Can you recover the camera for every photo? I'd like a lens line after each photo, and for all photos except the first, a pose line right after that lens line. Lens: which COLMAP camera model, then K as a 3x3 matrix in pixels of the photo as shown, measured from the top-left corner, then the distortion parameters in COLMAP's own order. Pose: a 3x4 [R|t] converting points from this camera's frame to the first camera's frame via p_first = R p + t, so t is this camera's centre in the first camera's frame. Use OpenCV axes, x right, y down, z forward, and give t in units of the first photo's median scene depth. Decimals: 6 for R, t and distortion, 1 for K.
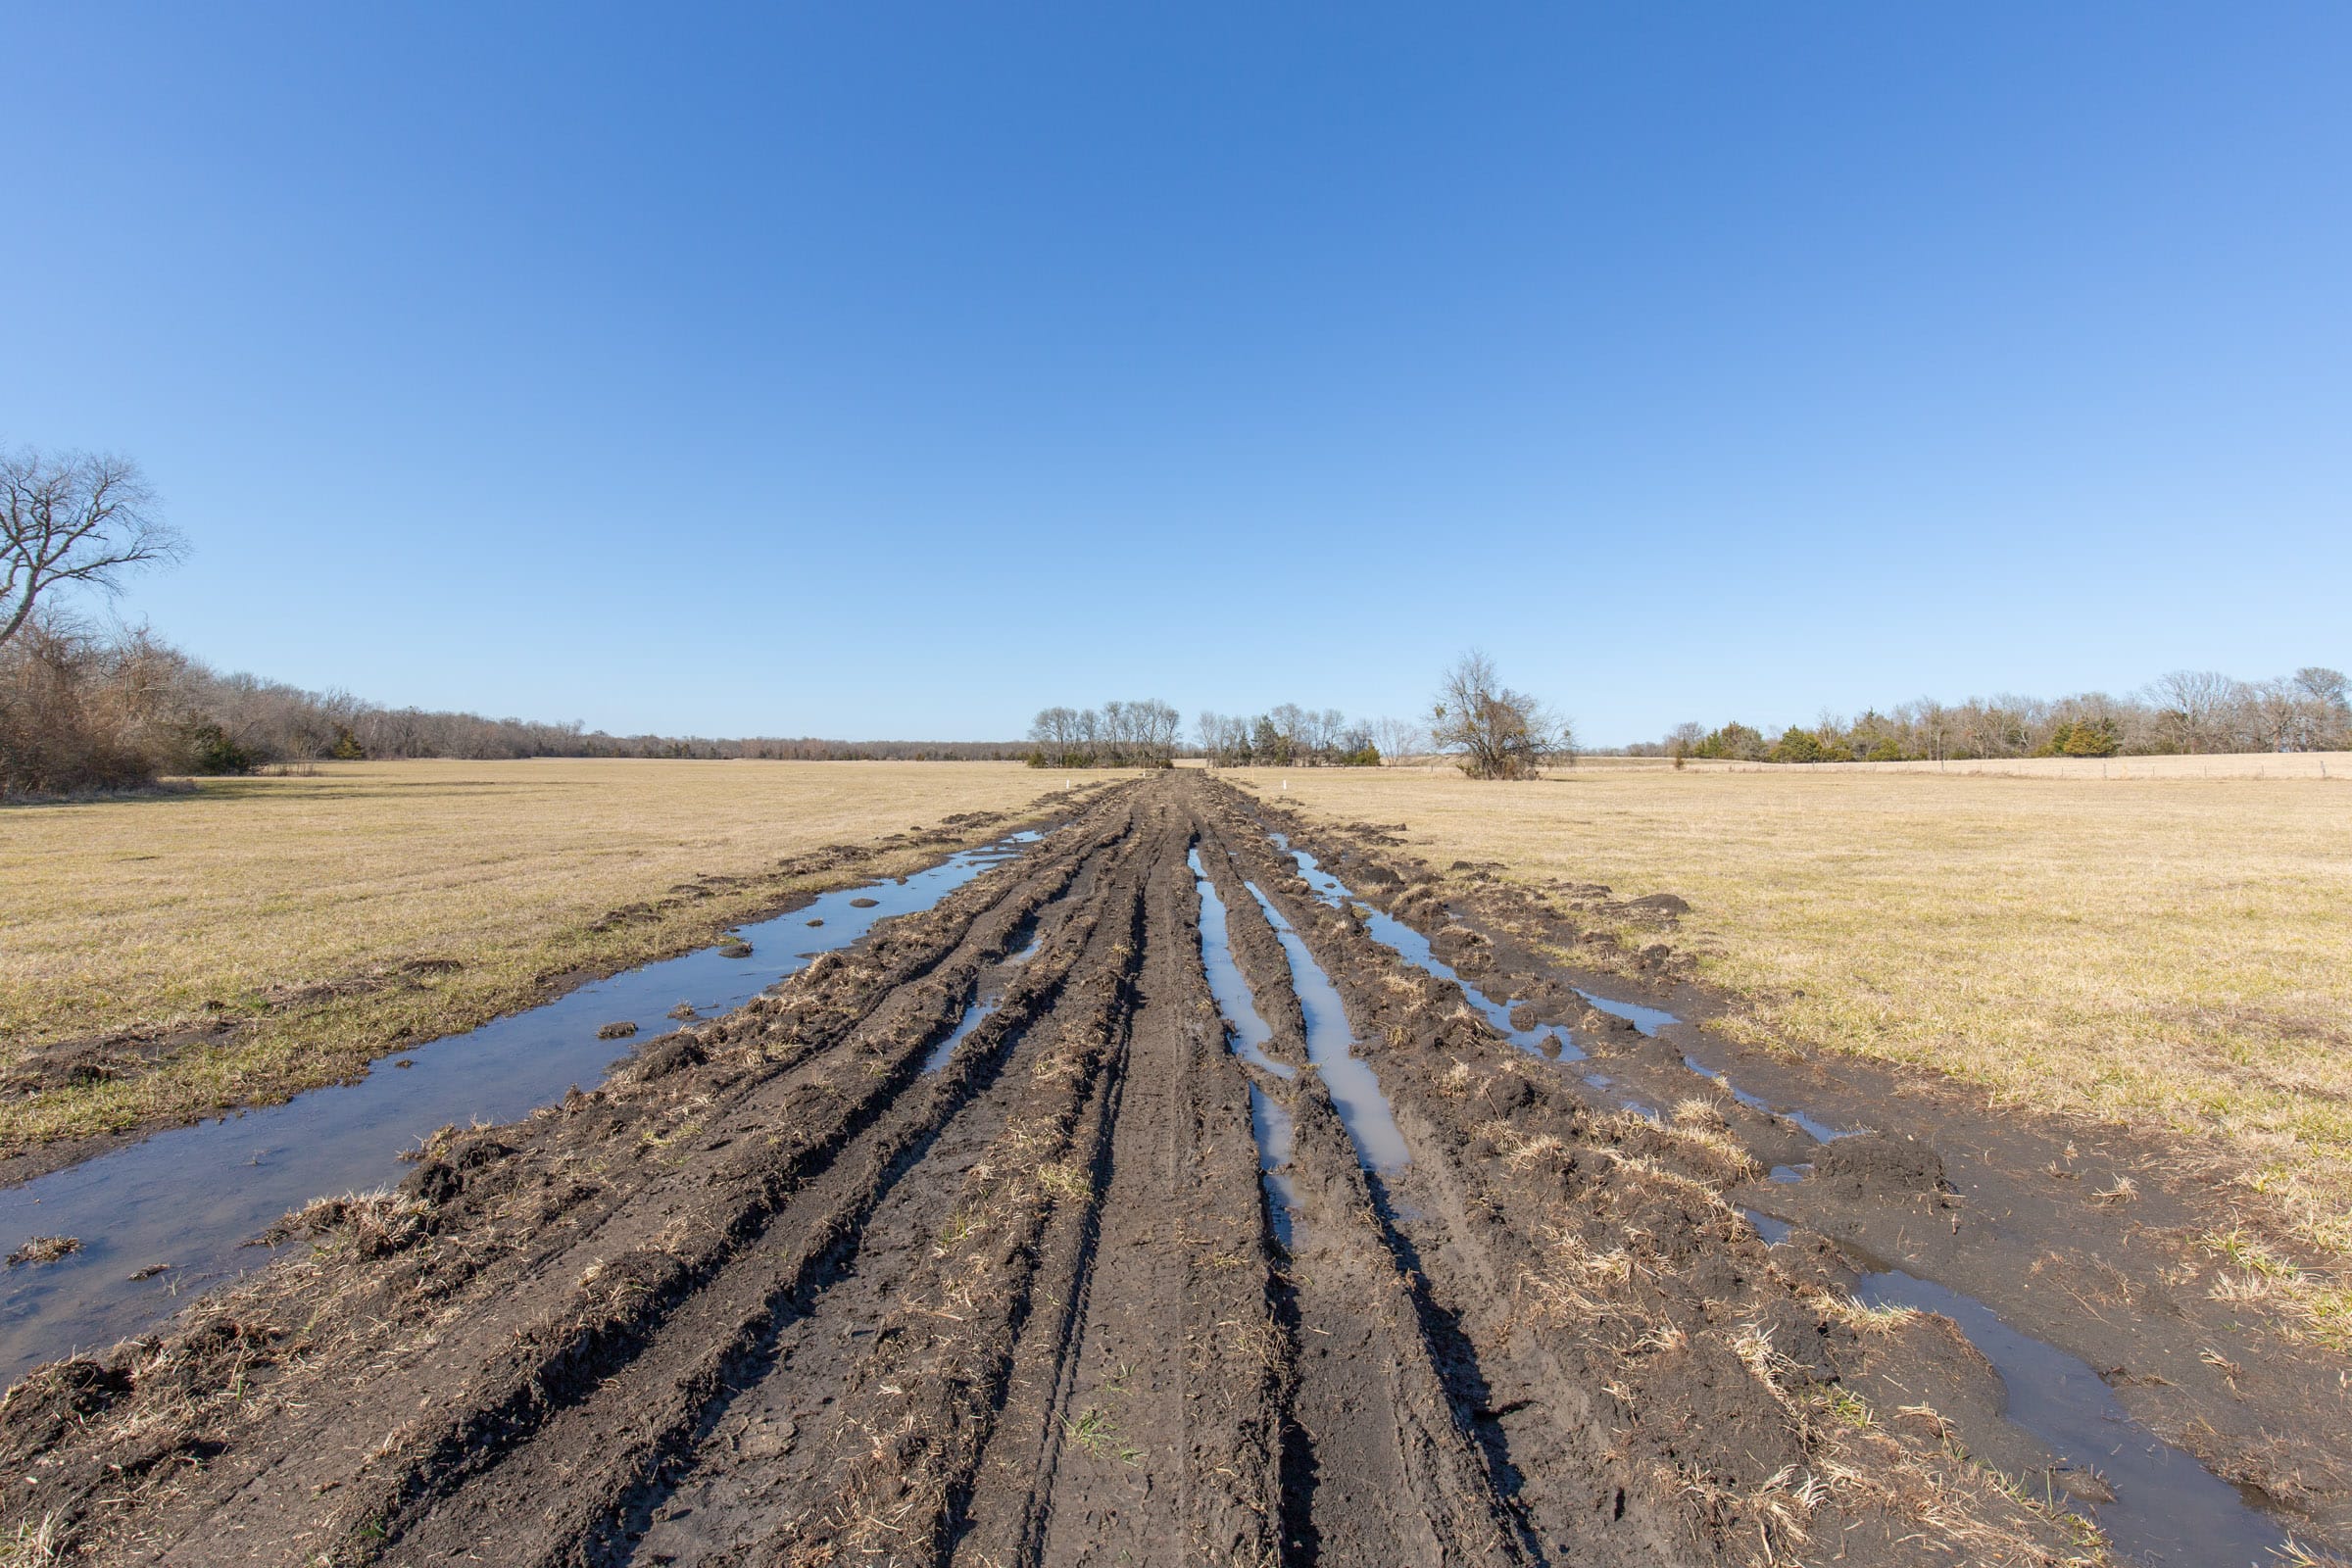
lens RADIAL K [[7428.7, 0, 1175.5], [0, 7428.7, 783.8], [0, 0, 1]] dist [0.109301, 0.000000]
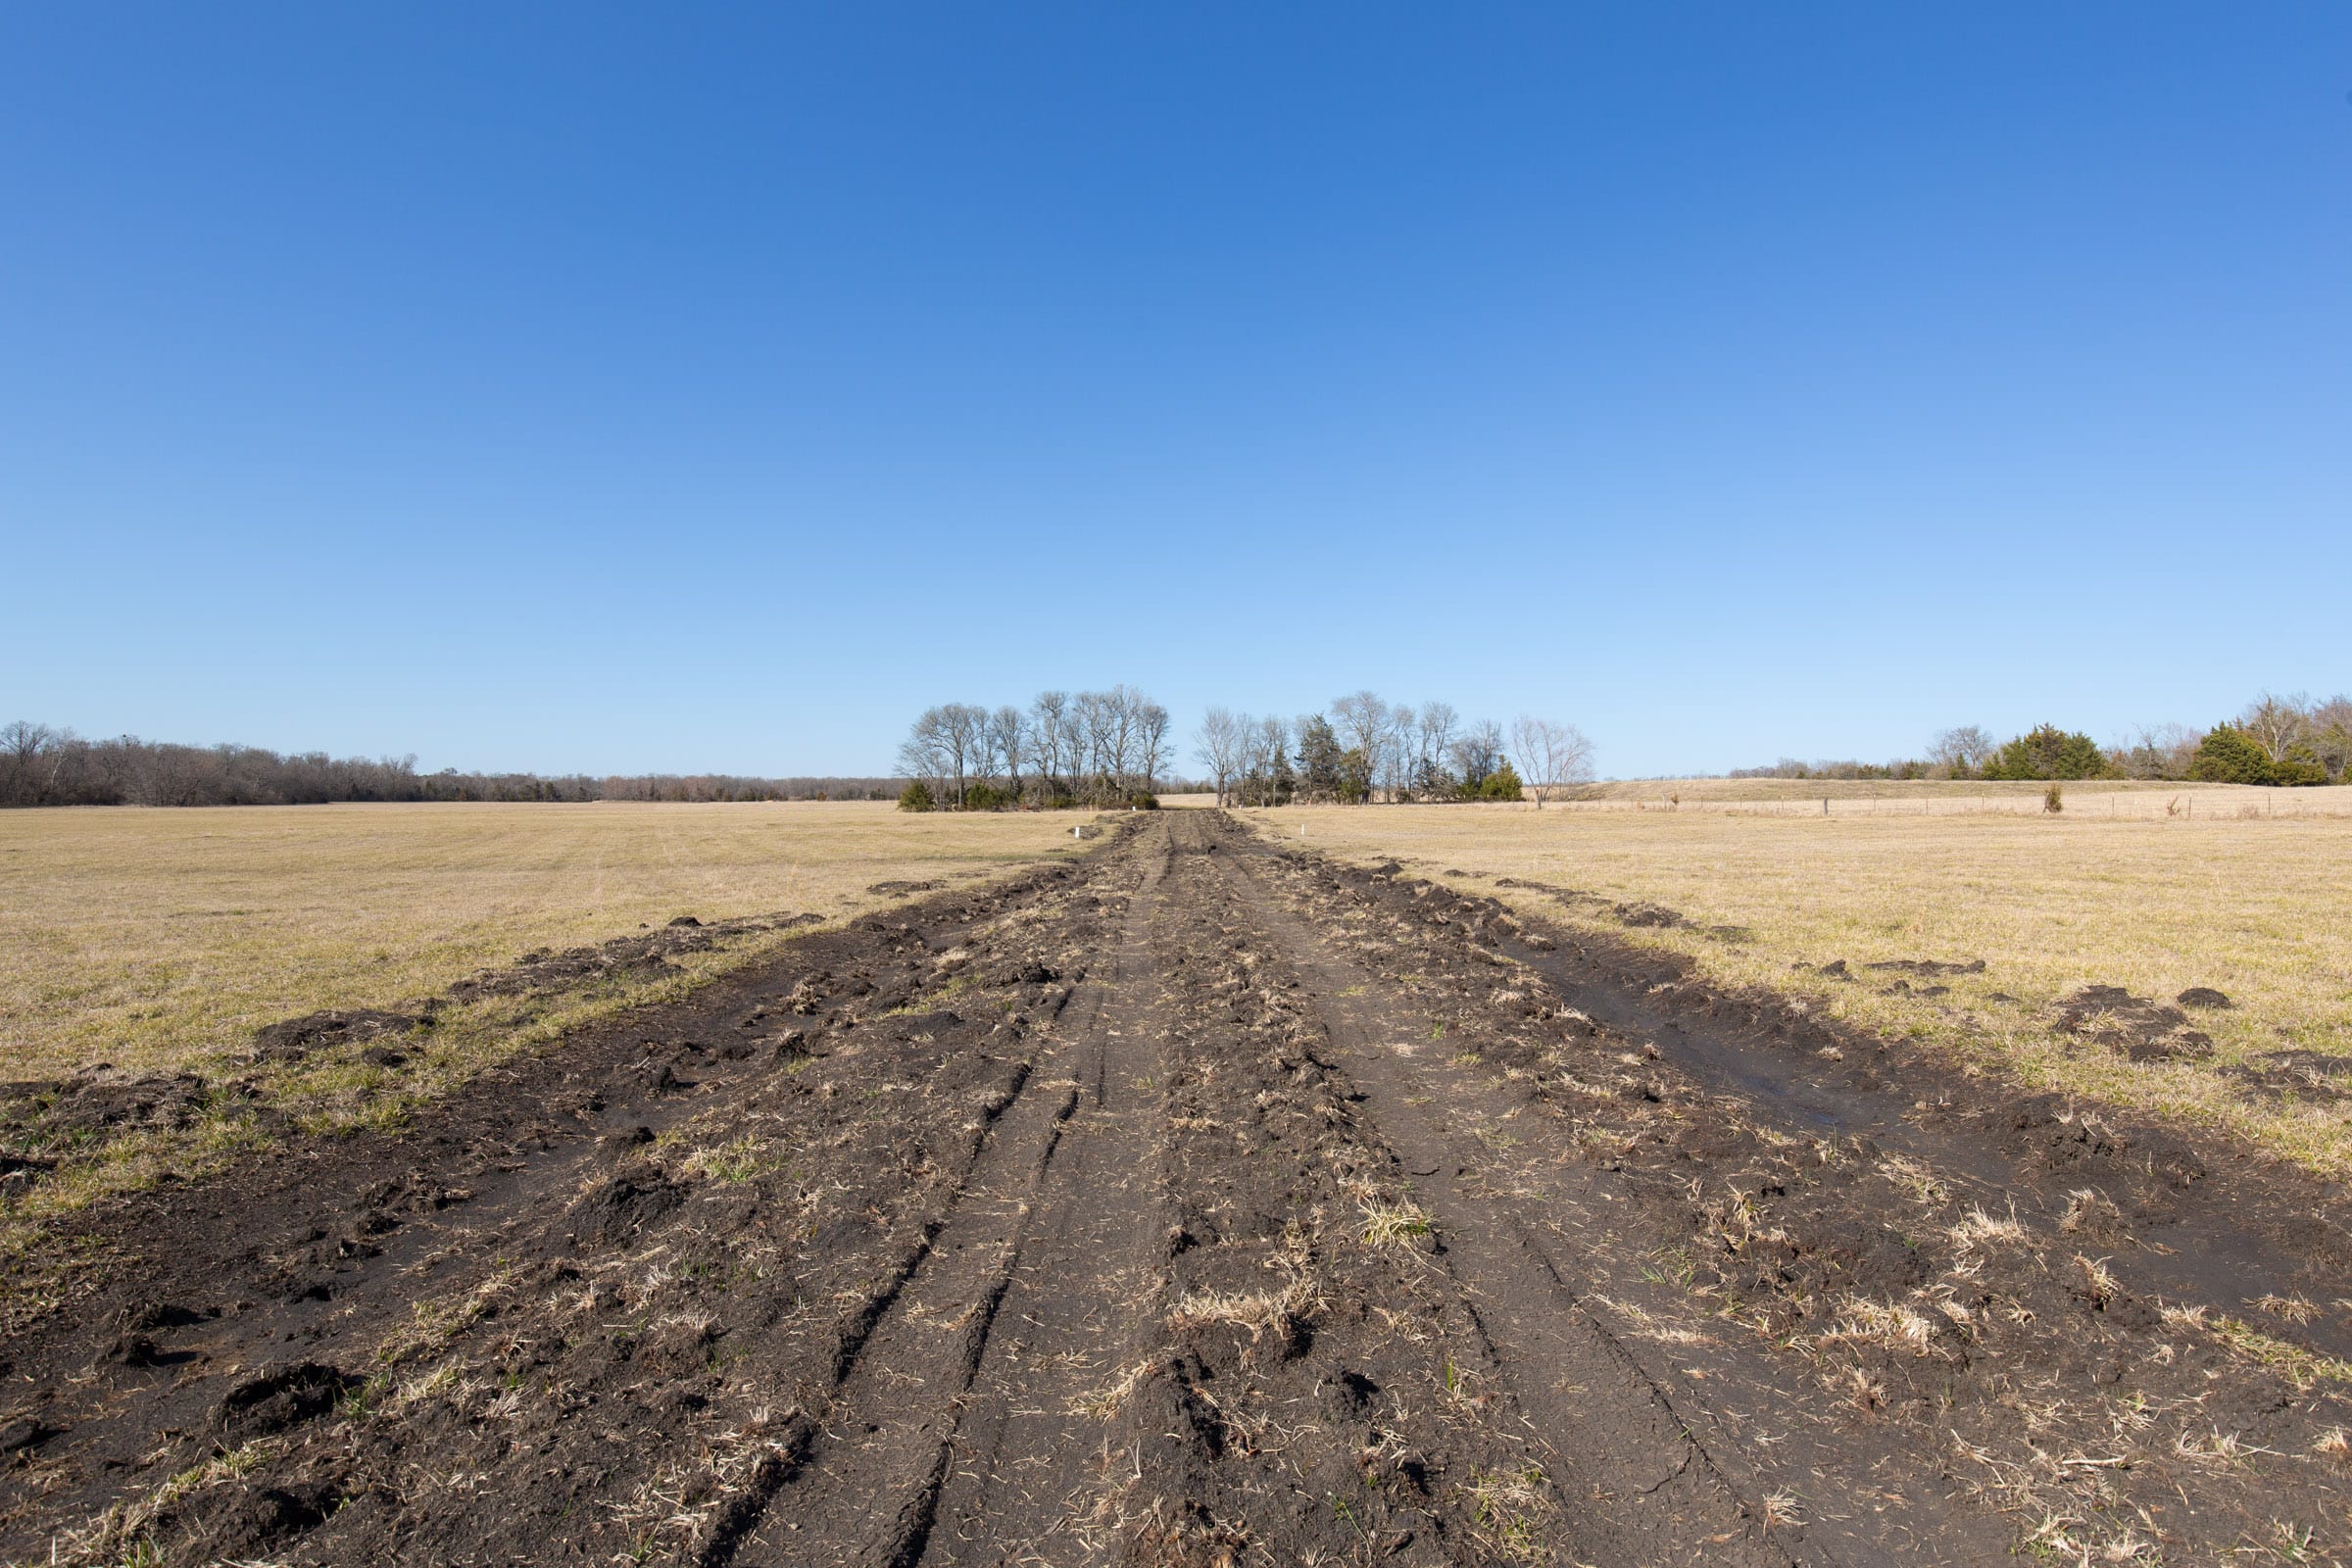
lens RADIAL K [[7428.7, 0, 1176.2], [0, 7428.7, 784.4], [0, 0, 1]] dist [0.109301, 0.000000]
pose [[0.999931, -0.011722, -0.001077, 0.001642], [0.011717, 0.999919, -0.004937, -0.001165], [0.001135, 0.004924, 0.999987, 0.425494]]
